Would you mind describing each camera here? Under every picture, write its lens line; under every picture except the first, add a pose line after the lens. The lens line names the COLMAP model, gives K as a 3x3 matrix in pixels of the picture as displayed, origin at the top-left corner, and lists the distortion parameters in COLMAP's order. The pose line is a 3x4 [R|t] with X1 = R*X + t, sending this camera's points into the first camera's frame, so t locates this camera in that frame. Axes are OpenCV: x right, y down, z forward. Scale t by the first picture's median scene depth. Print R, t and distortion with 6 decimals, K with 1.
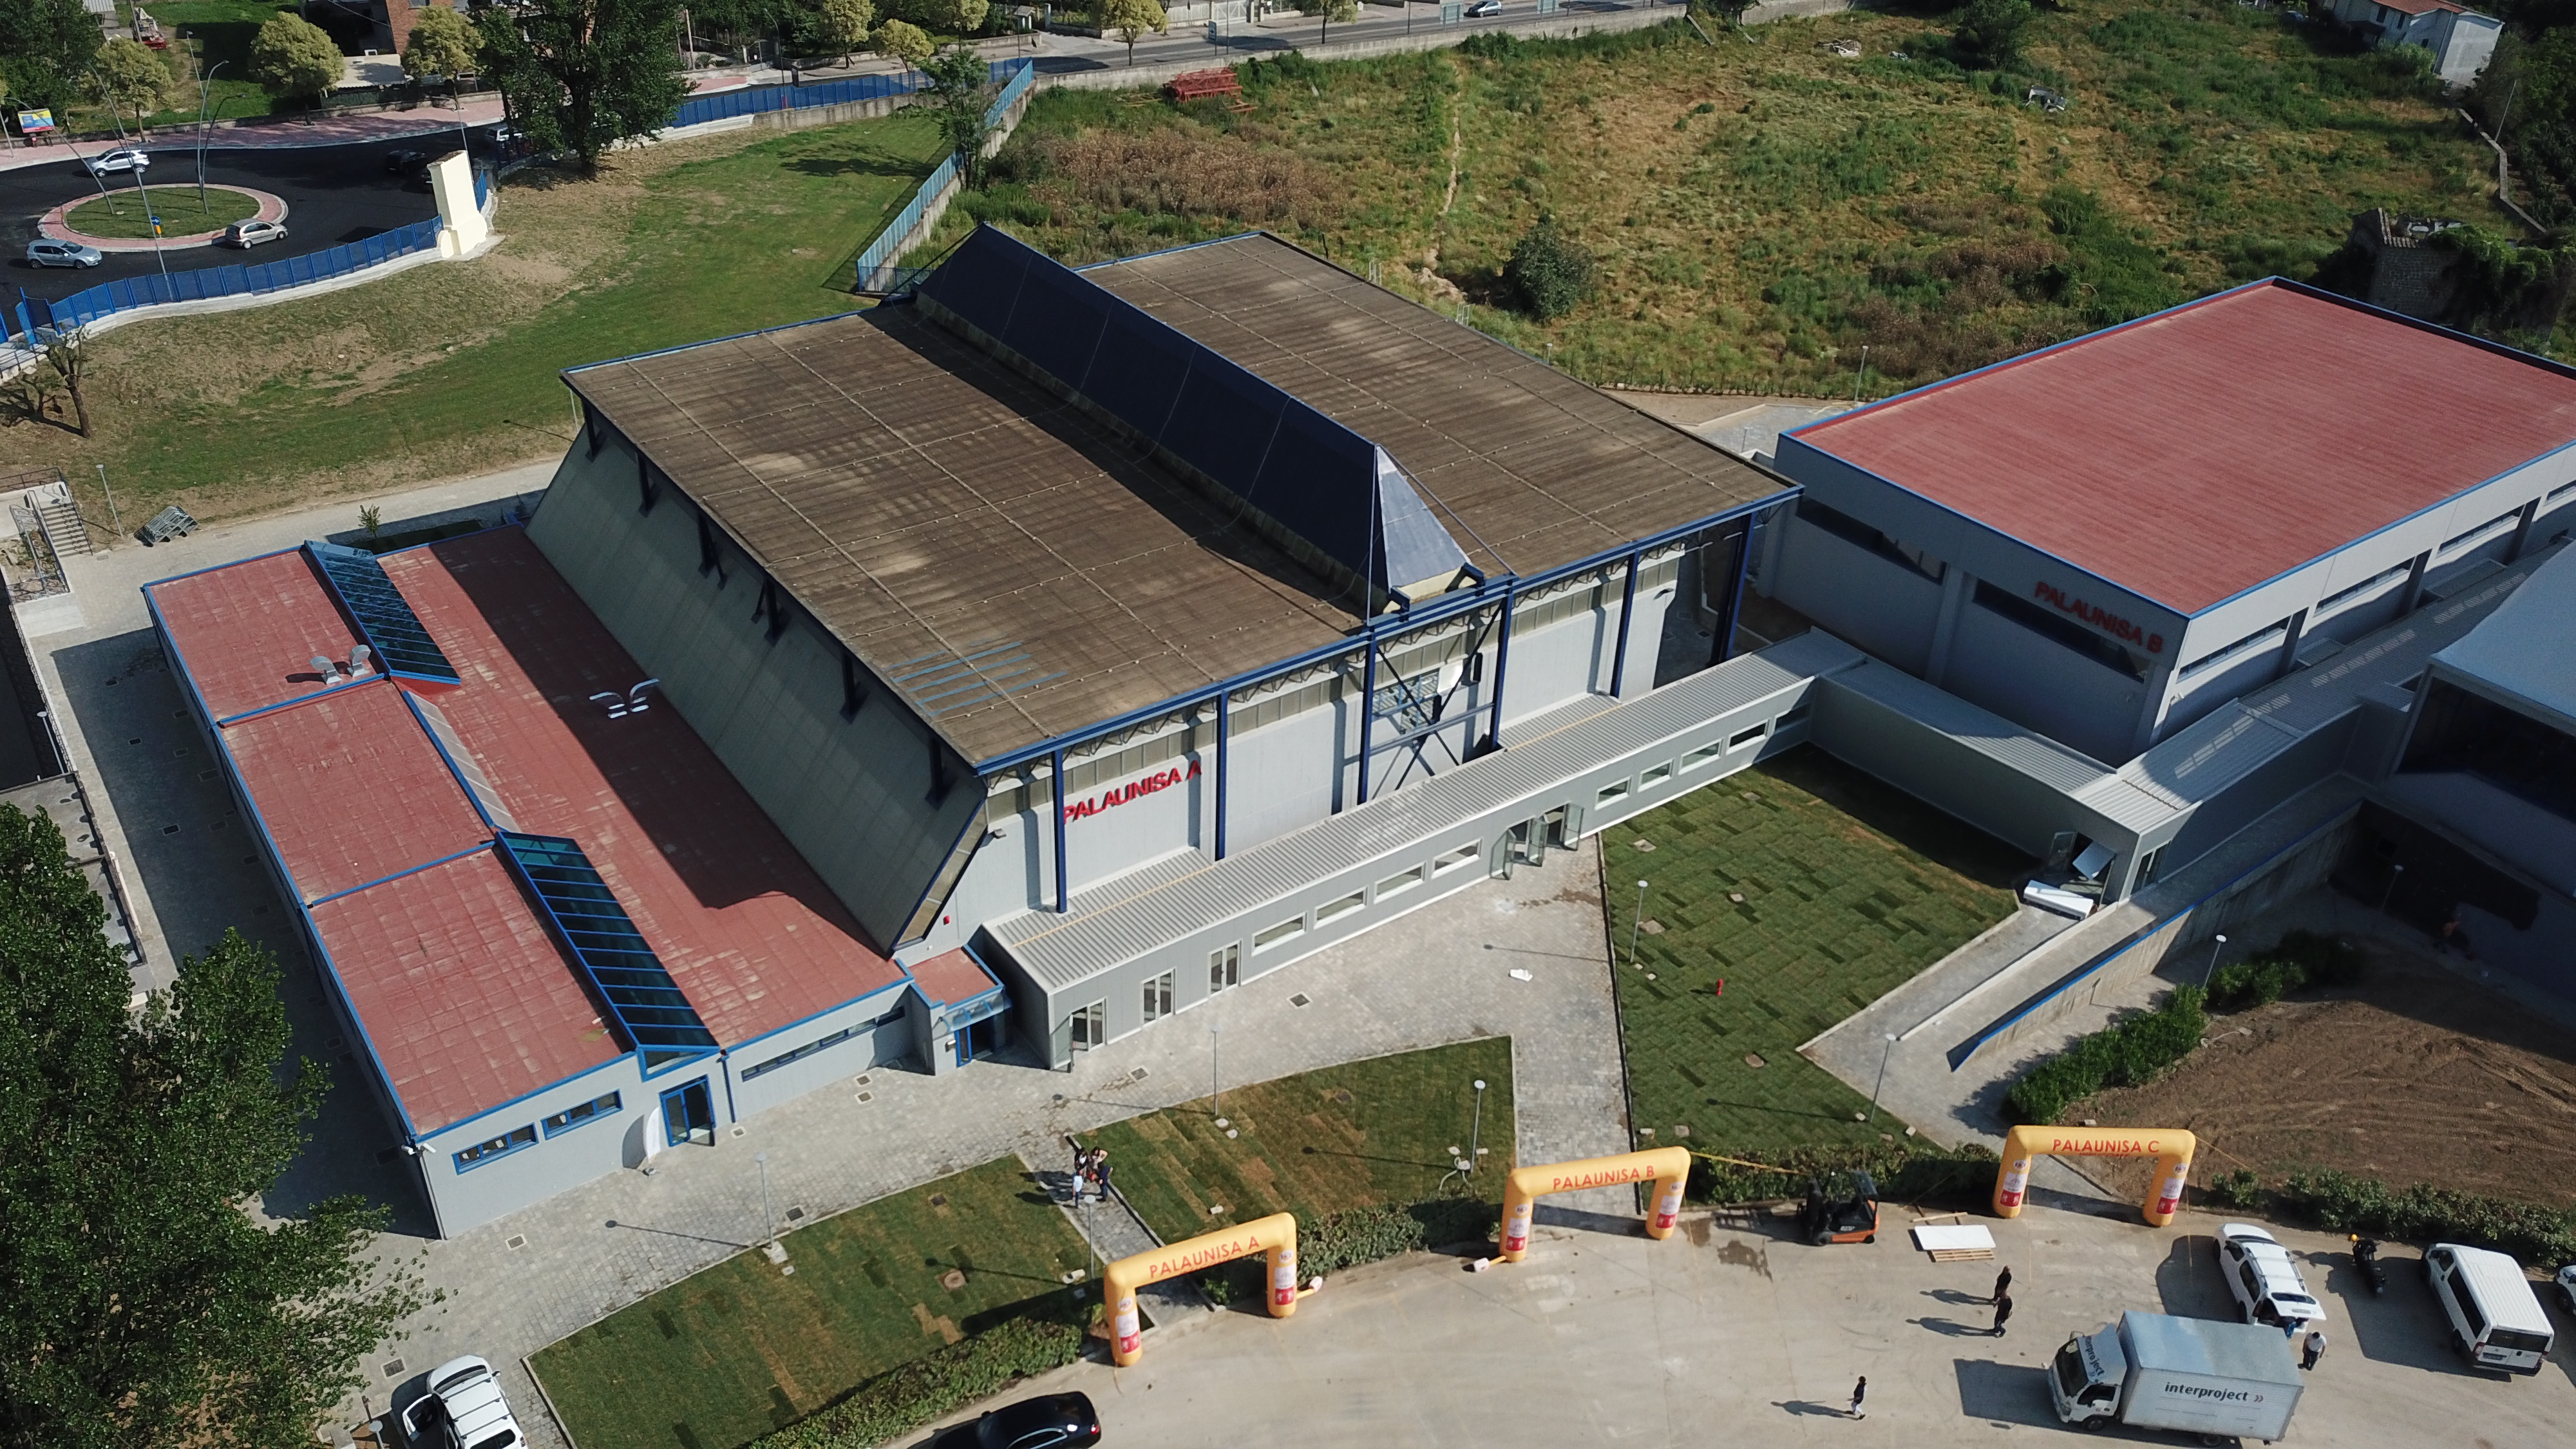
lens RADIAL K [[1963.1, 0, 1288.0], [0, 1963.1, 724.5], [0, 0, 1]] dist [0.014110, -0.016977]
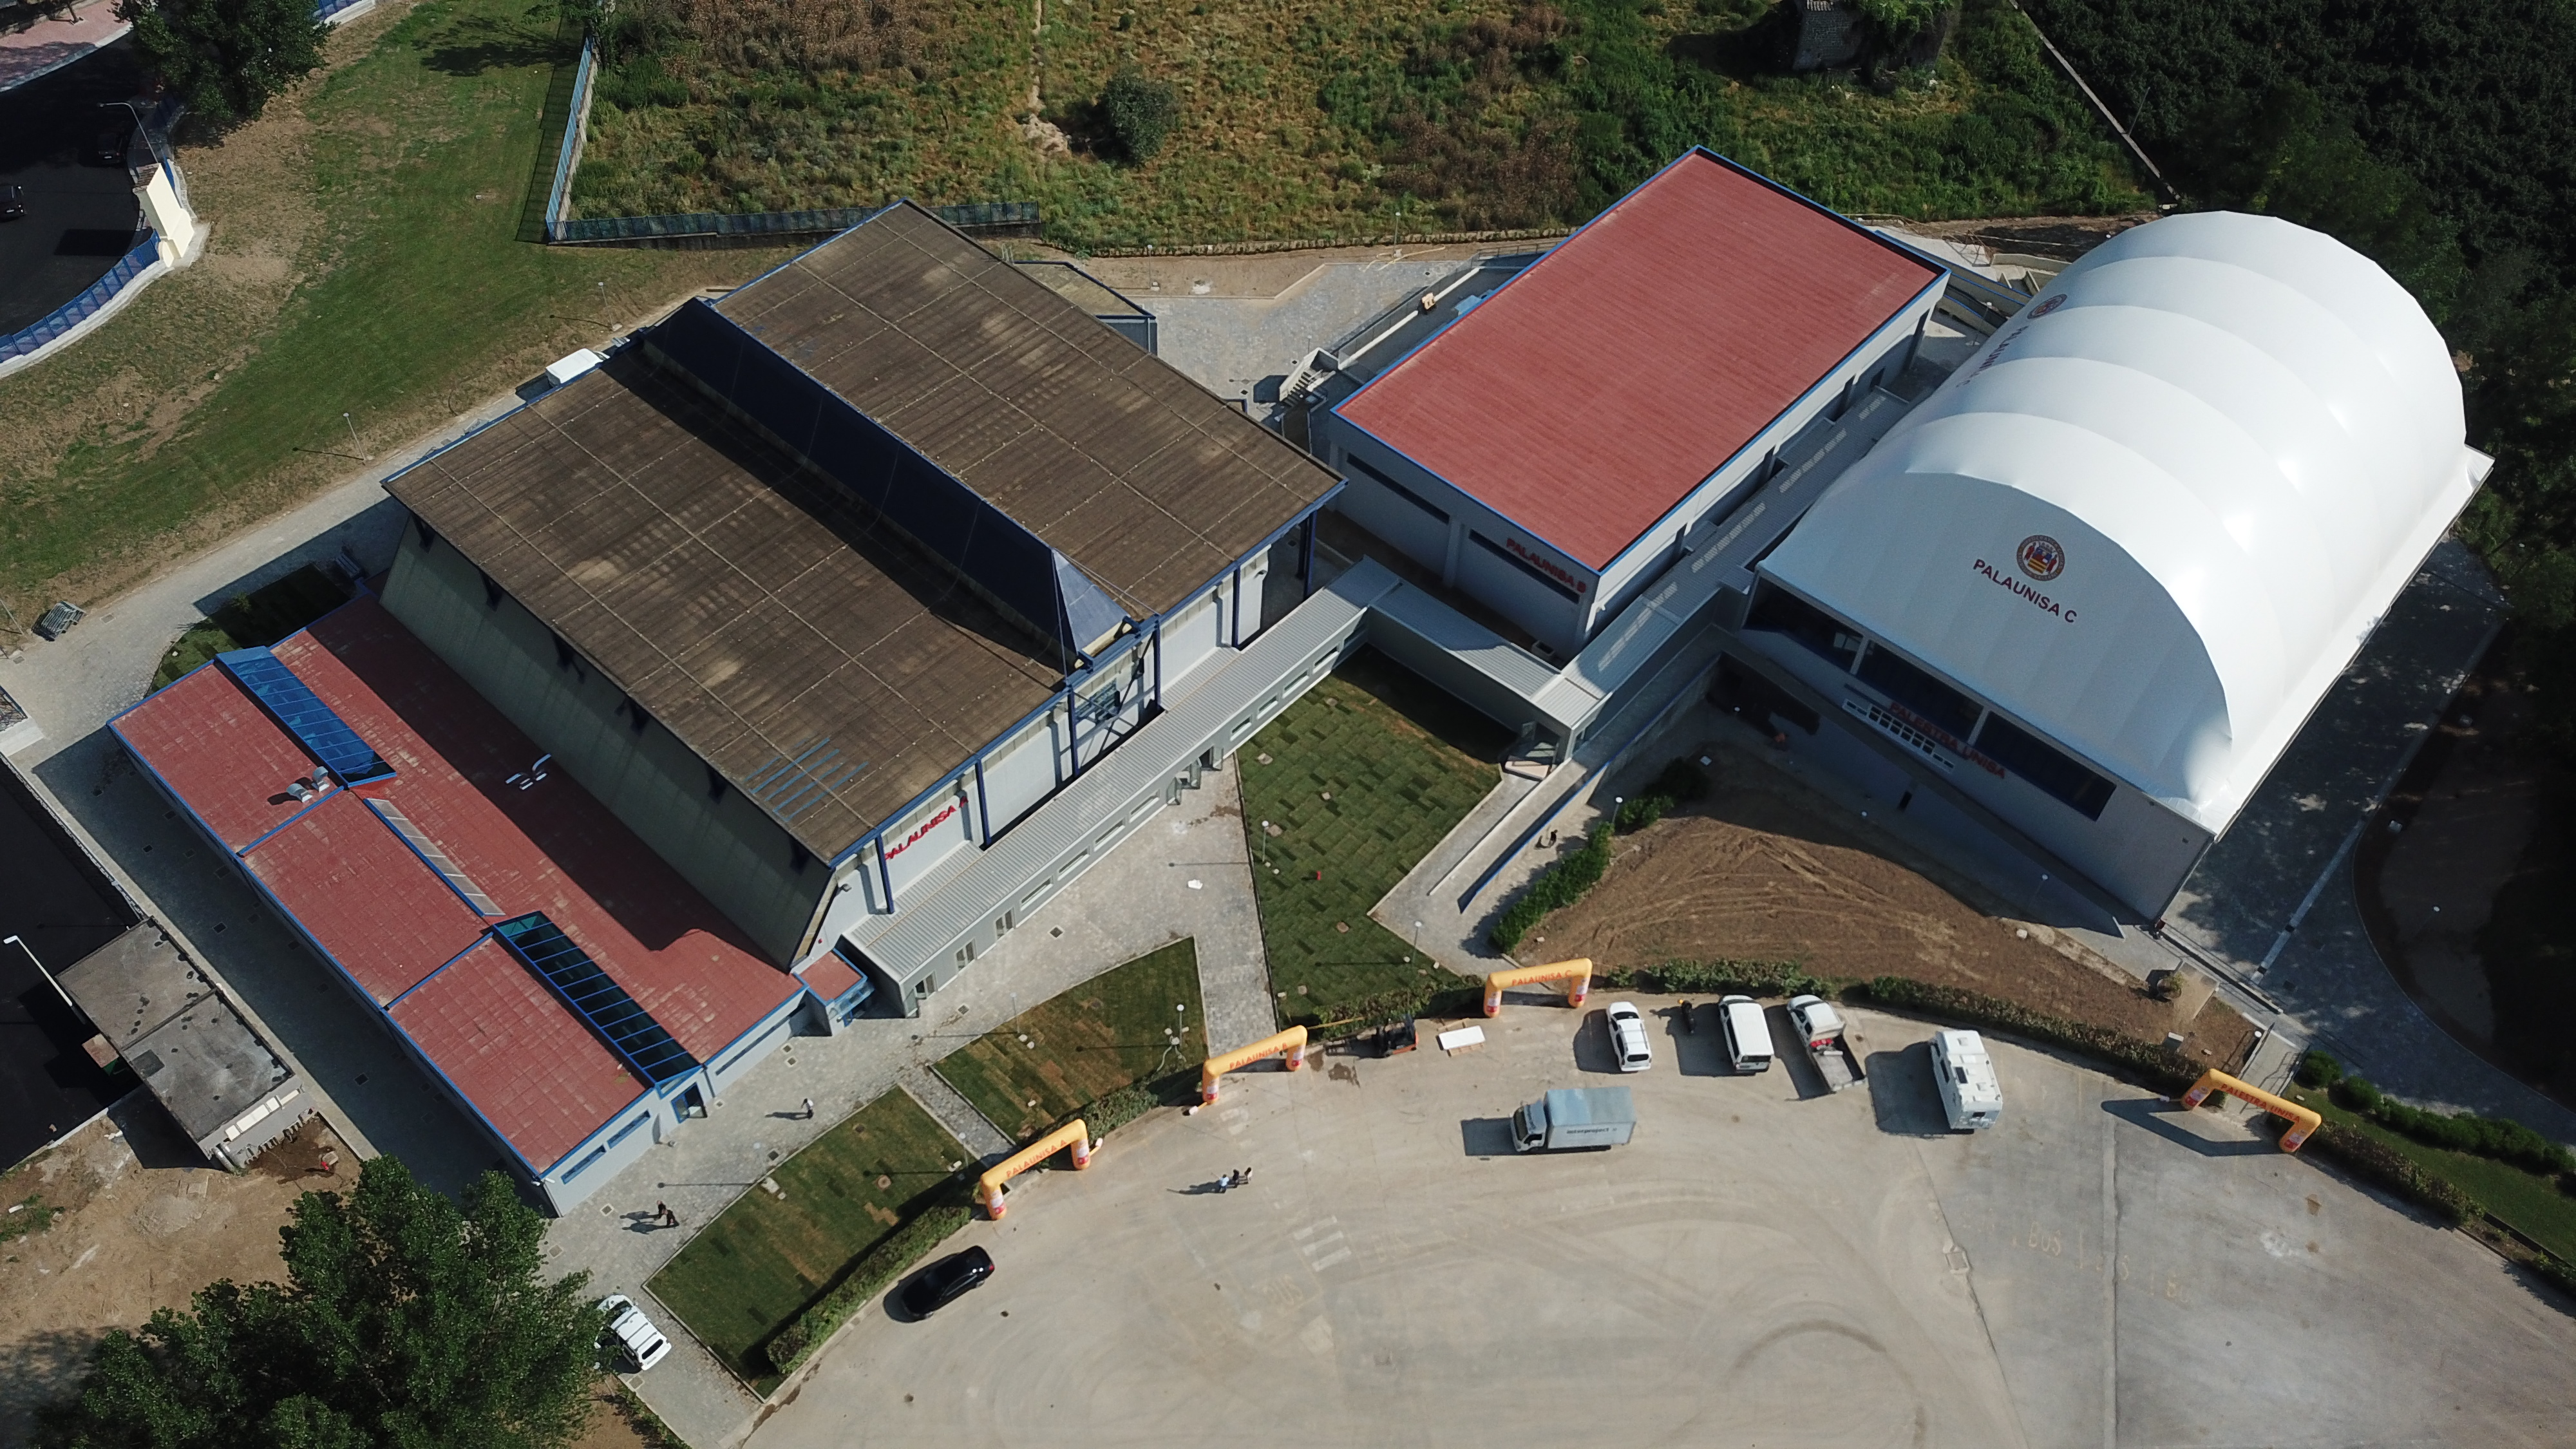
lens RADIAL K [[1963.1, 0, 1288.0], [0, 1963.1, 724.5], [0, 0, 1]] dist [0.014110, -0.016977]
pose [[0.976863, -0.154062, 0.148339, -0.017770], [0.099351, 0.941114, 0.323163, -0.473151], [-0.189391, -0.300949, 0.934645, -0.409609]]
